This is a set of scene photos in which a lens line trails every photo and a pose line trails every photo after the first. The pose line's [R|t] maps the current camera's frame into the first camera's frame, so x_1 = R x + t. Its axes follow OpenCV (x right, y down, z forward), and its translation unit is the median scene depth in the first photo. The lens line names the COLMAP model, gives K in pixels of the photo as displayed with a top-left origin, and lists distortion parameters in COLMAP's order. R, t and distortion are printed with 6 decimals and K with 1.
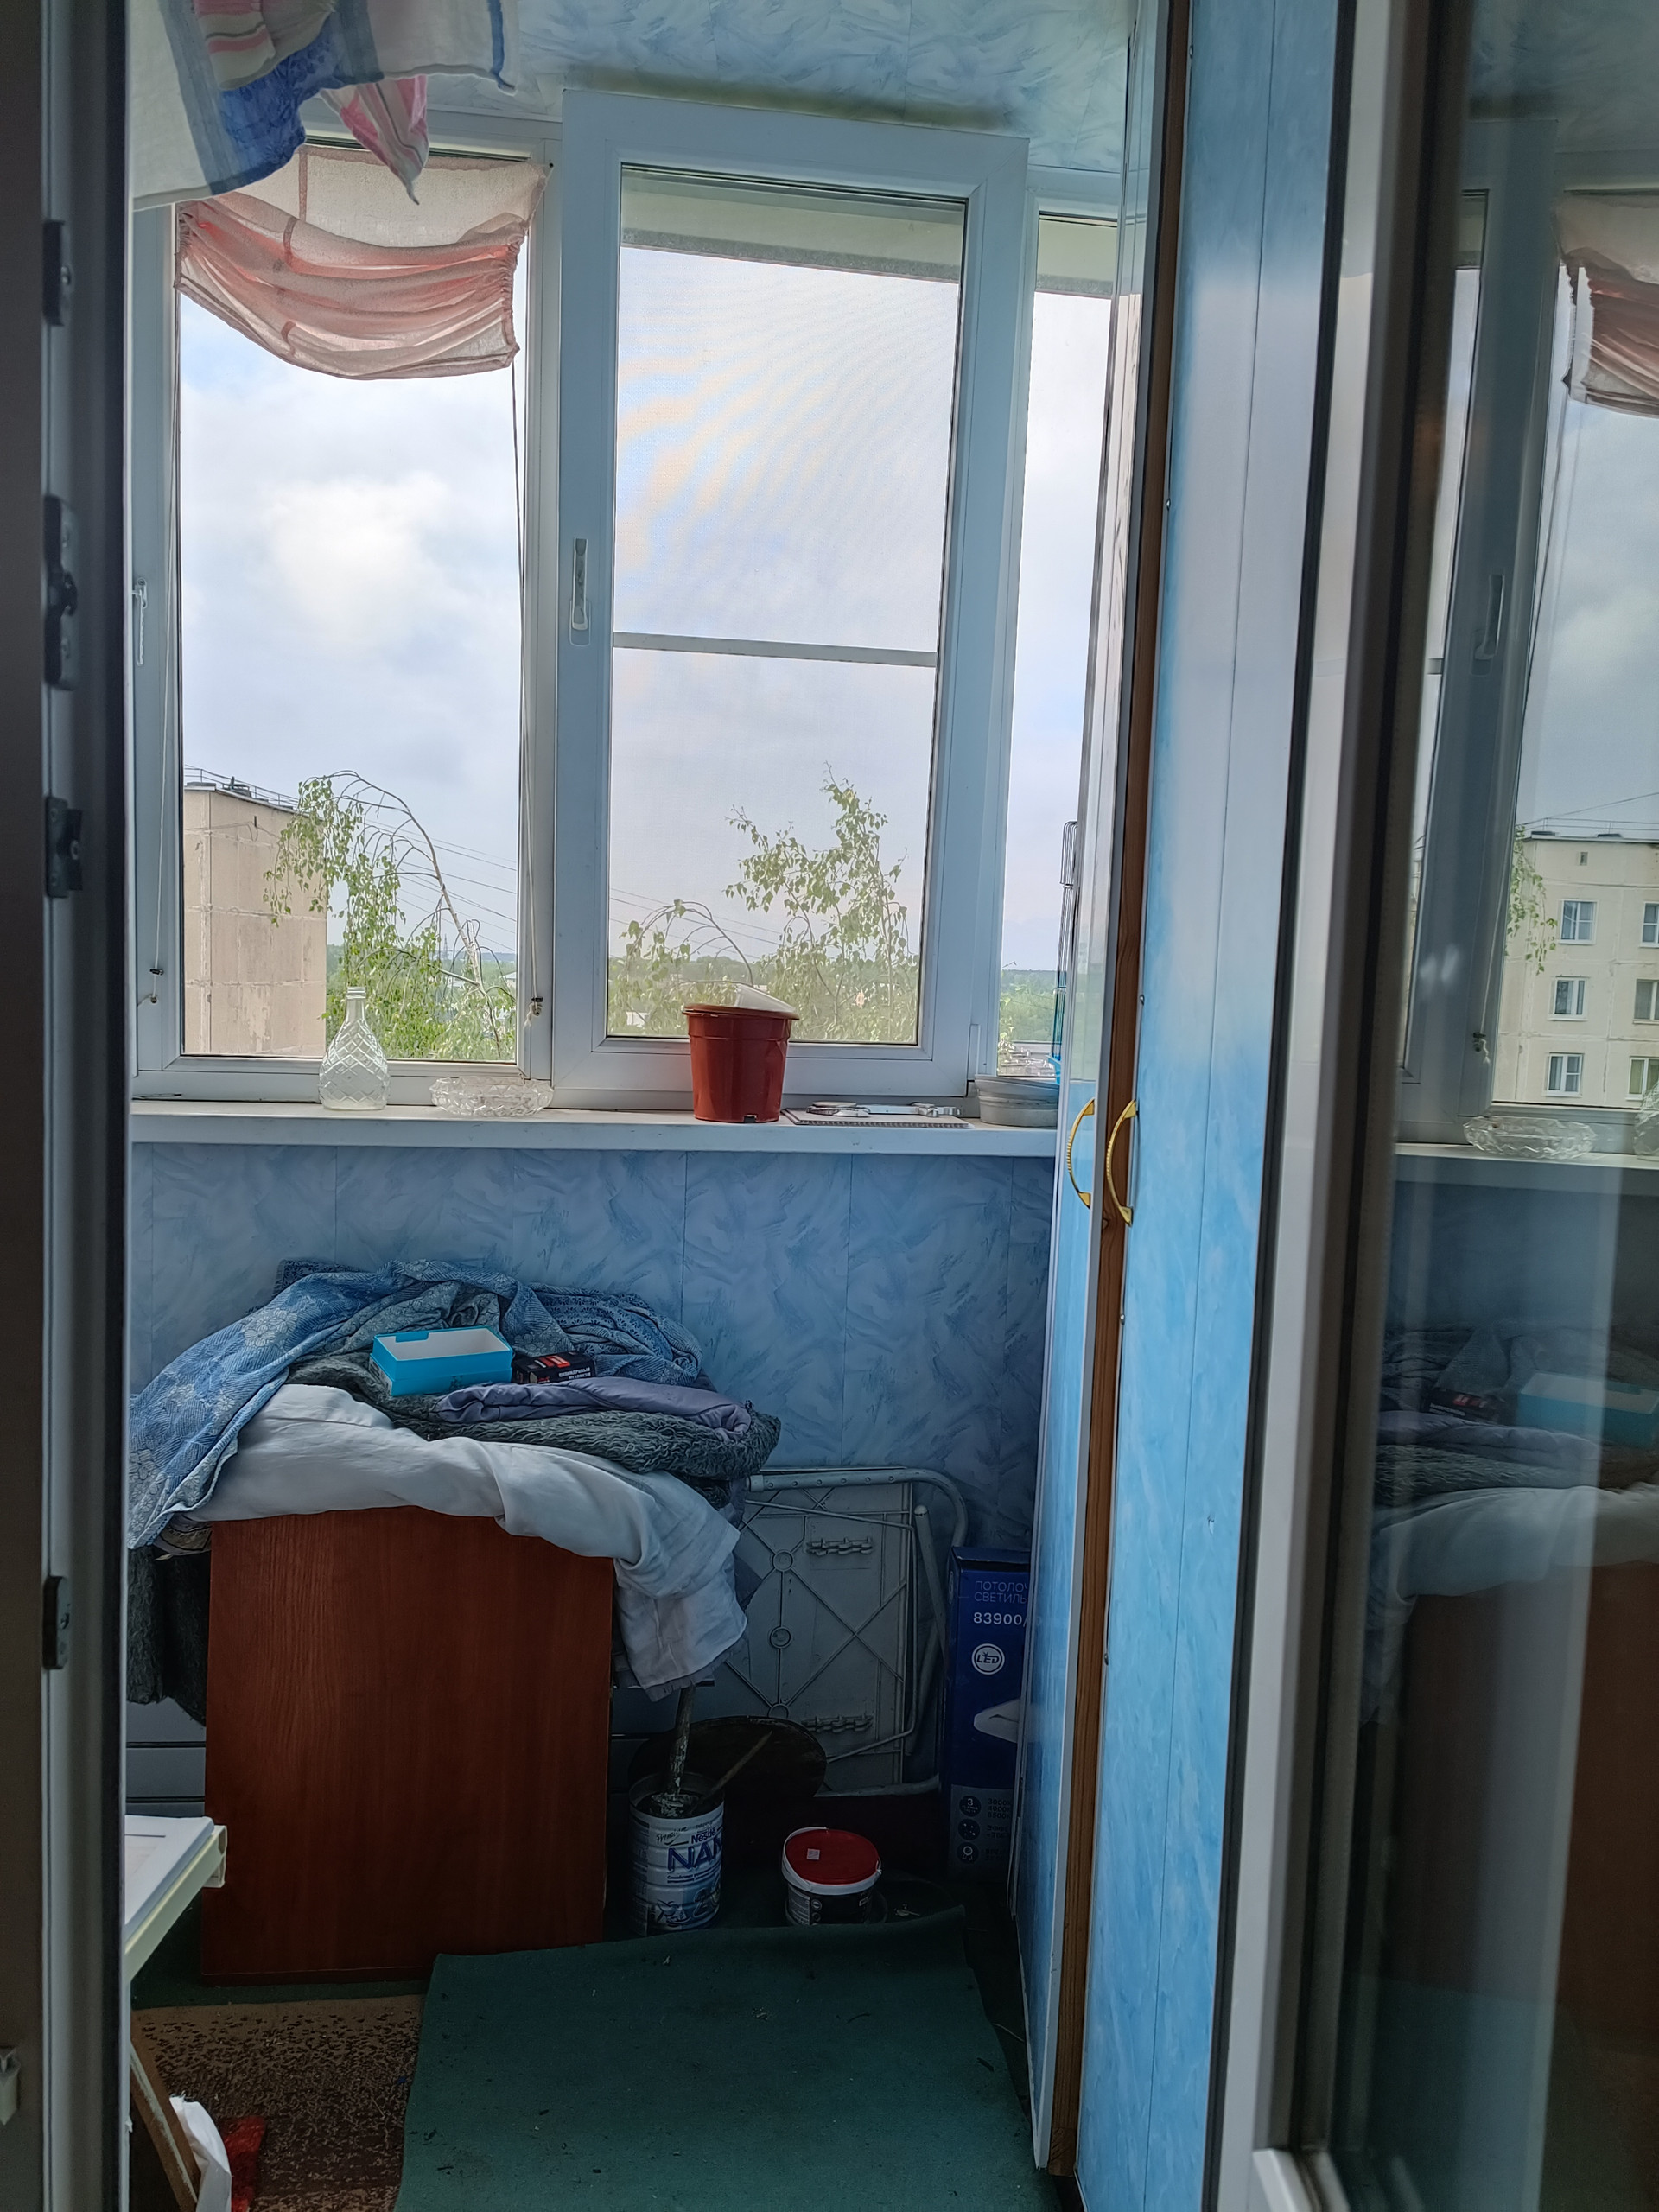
lens RADIAL K [[1462.7, 0, 827.6], [0, 1462.7, 1139.4], [0, 0, 1]] dist [0.035608, -0.000382]
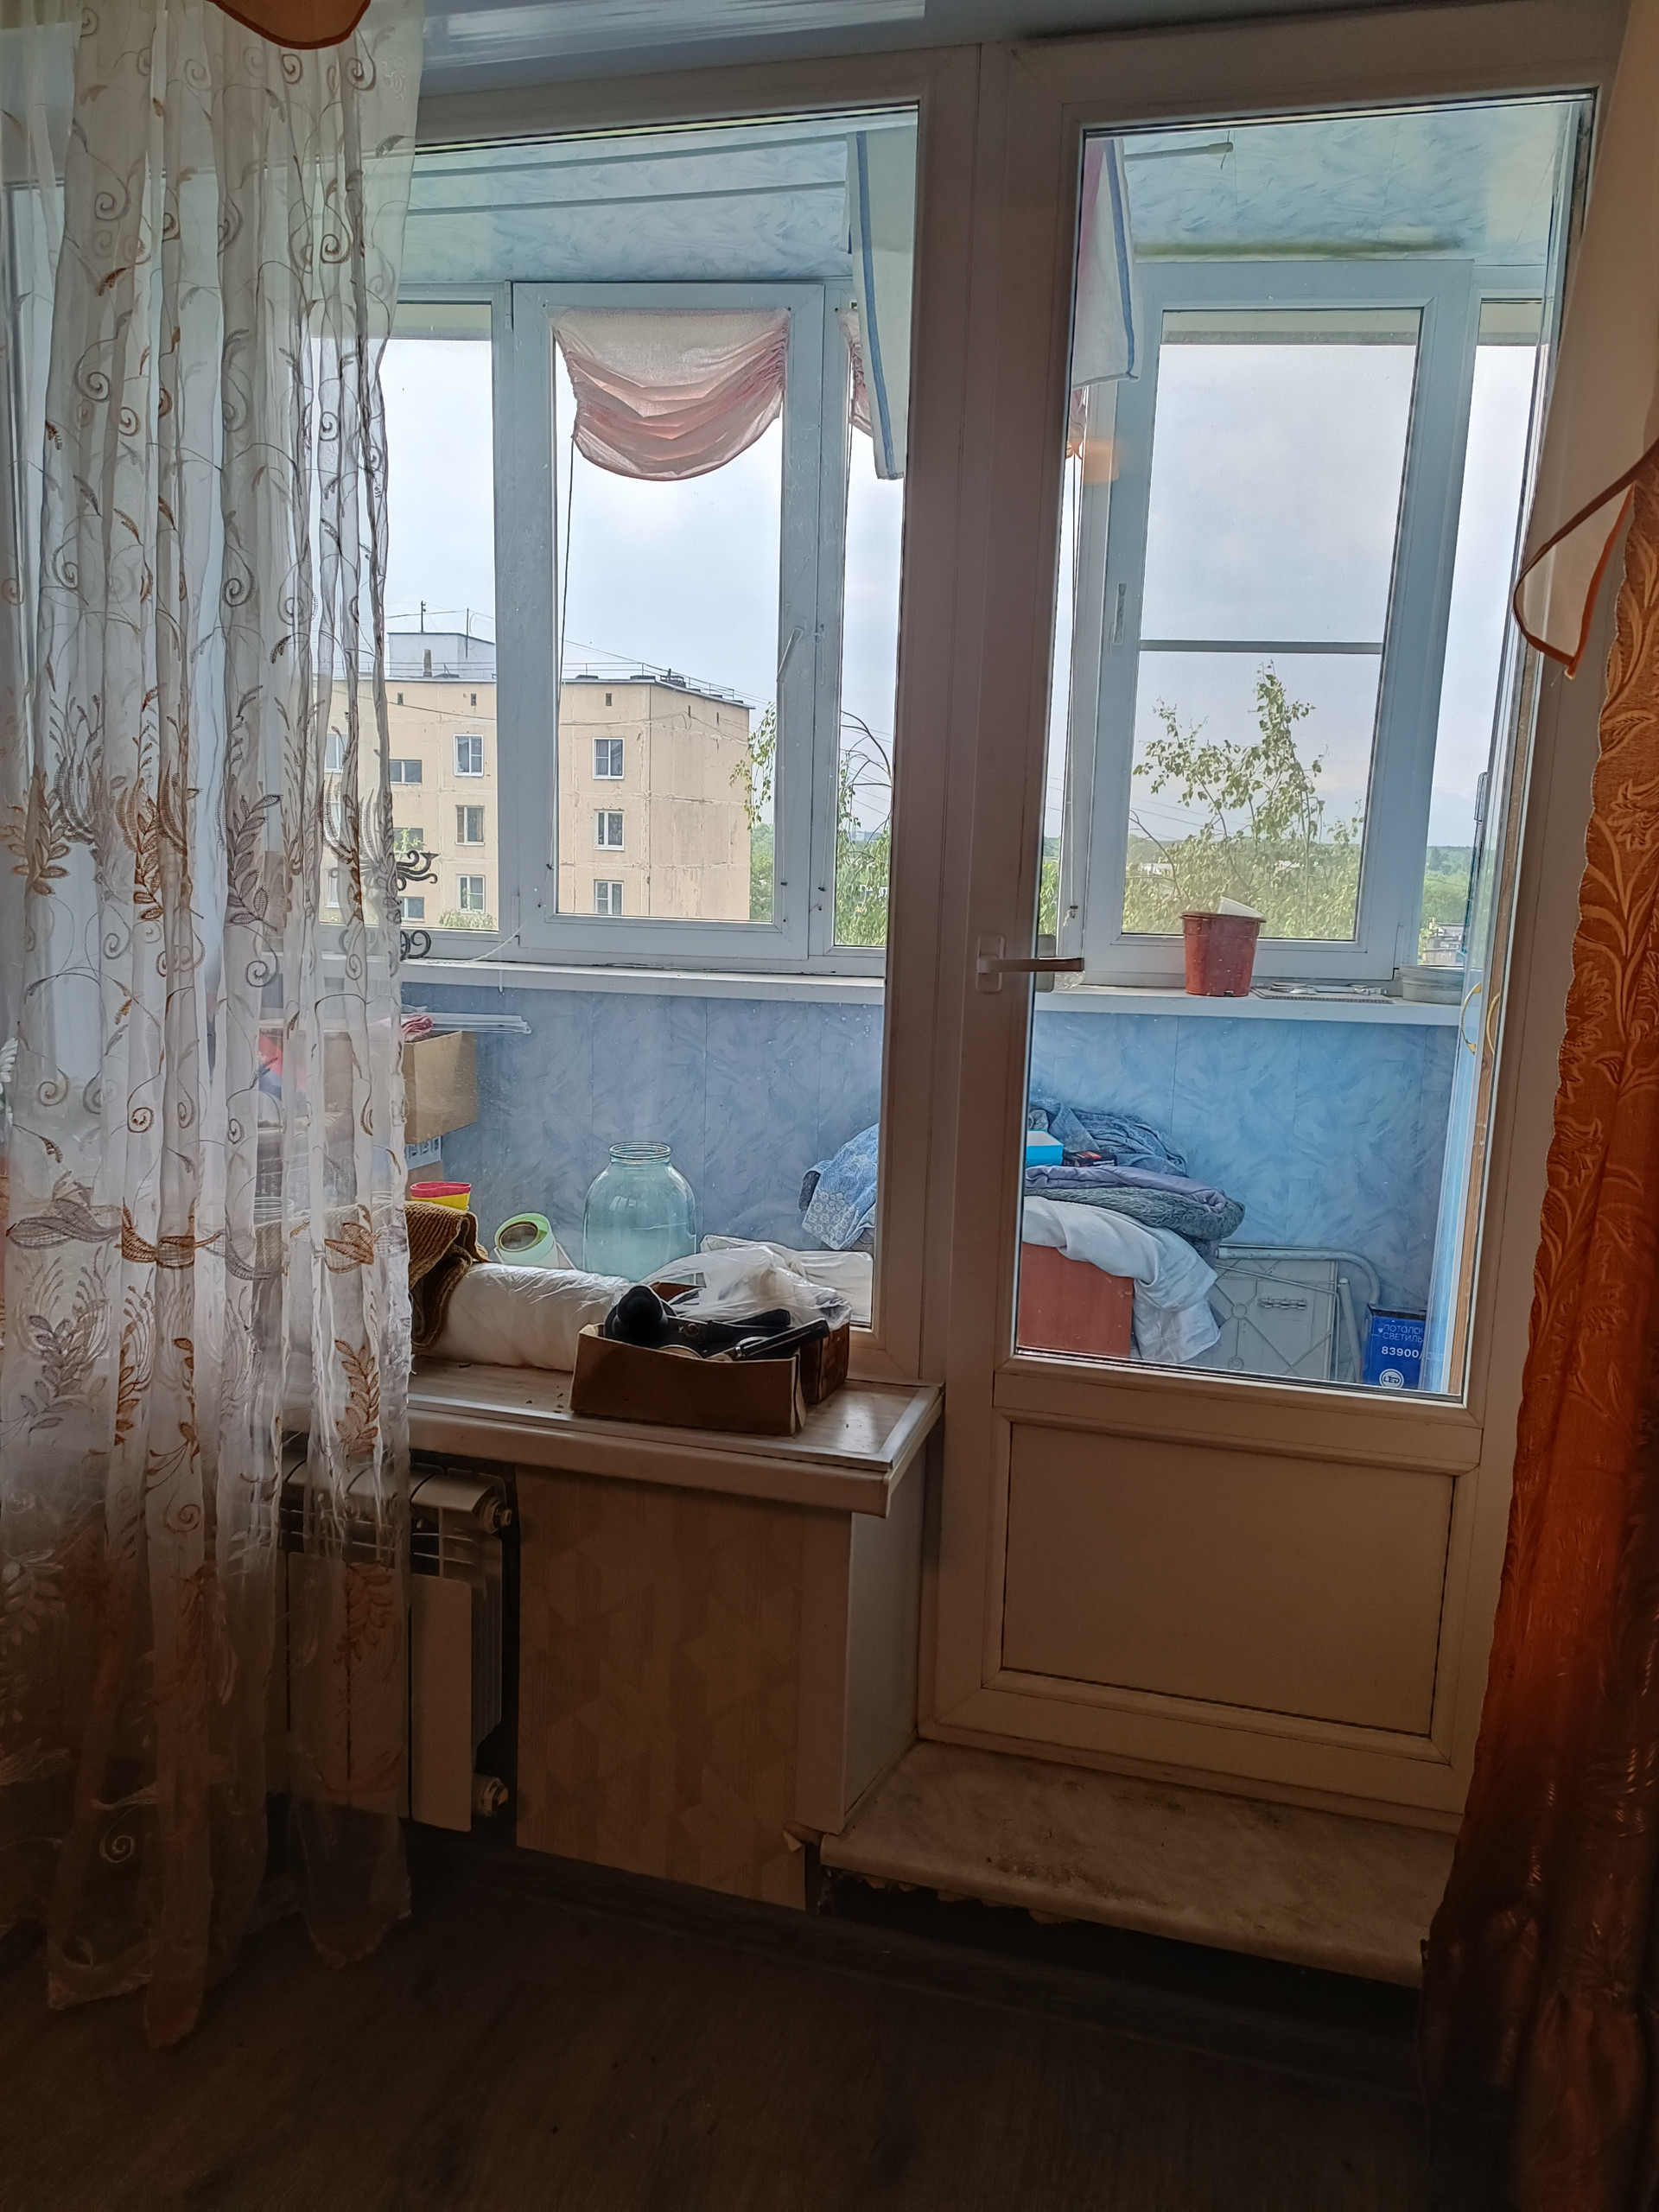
lens RADIAL K [[1585.5, 0, 837.6], [0, 1585.5, 1103.4], [0, 0, 1]] dist [0.052834, -0.062107]
pose [[0.972011, 0.035976, -0.232166, -0.057980], [-0.024571, 0.998353, 0.051835, 0.020288], [0.233648, -0.044679, 0.971294, -0.564488]]
